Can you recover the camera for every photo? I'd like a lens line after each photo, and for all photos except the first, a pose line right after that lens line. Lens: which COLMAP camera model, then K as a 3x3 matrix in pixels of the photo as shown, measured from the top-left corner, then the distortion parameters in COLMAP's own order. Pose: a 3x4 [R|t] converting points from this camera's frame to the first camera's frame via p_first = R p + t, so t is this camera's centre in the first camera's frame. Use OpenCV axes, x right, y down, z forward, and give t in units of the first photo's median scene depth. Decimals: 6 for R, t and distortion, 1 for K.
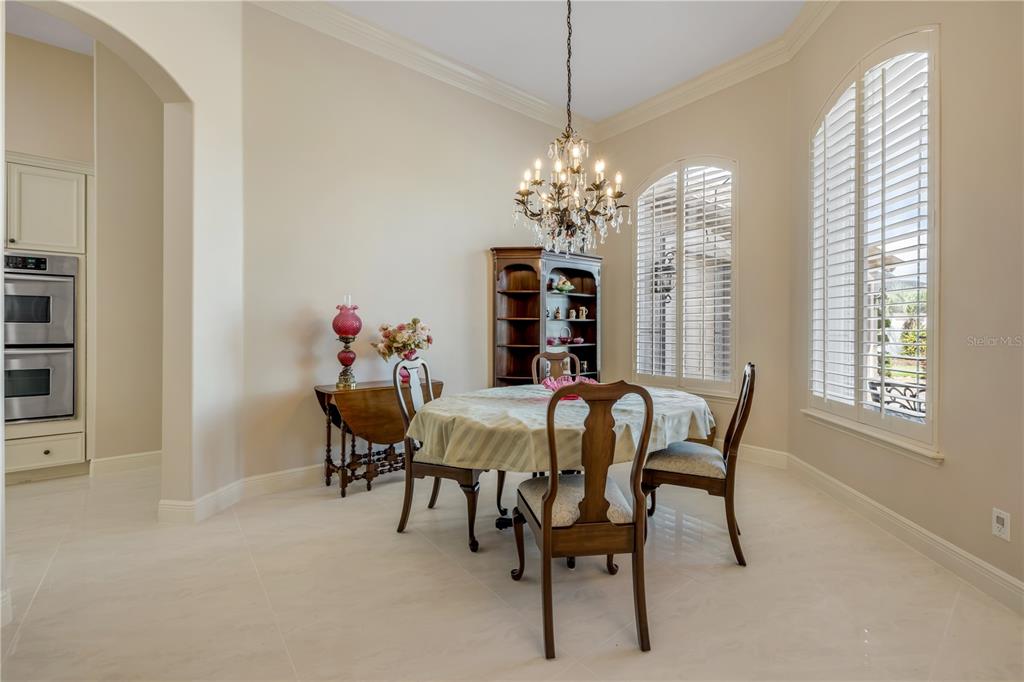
lens RADIAL K [[435.7, 0, 514.1], [0, 435.7, 330.6], [0, 0, 1]] dist [-0.000607, -0.000827]
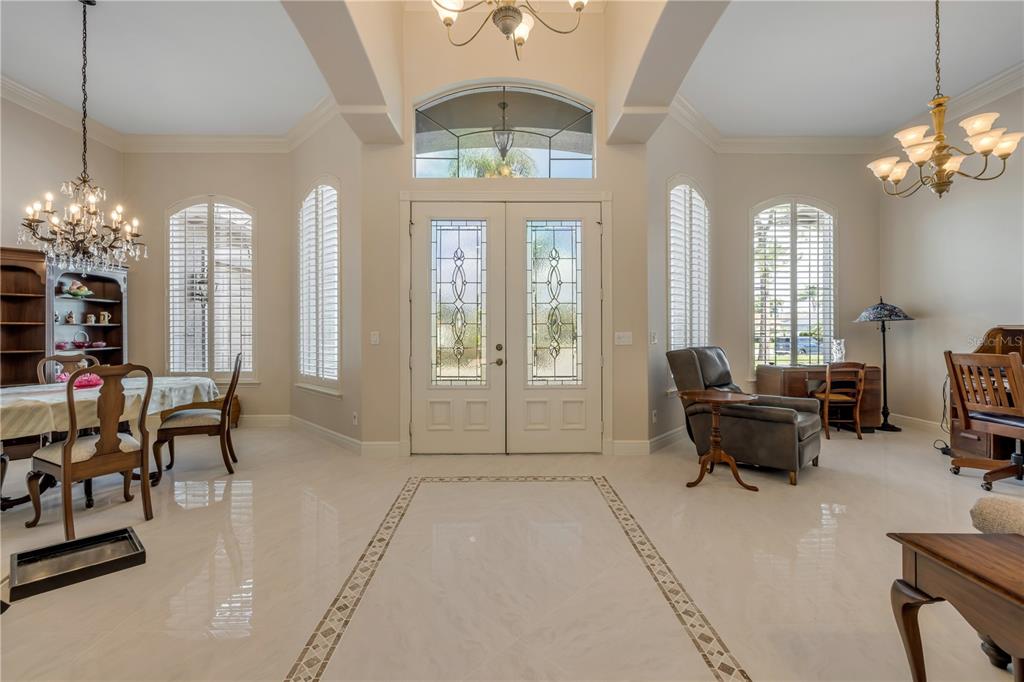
lens RADIAL K [[435.7, 0, 513.6], [0, 435.7, 331.2], [0, 0, 1]] dist [-0.000607, -0.000827]
pose [[0.620552, -0.005208, 0.784148, -0.064720], [0.009493, 0.999955, -0.000871, 0.002409], [-0.784108, 0.007984, 0.620573, -0.520463]]
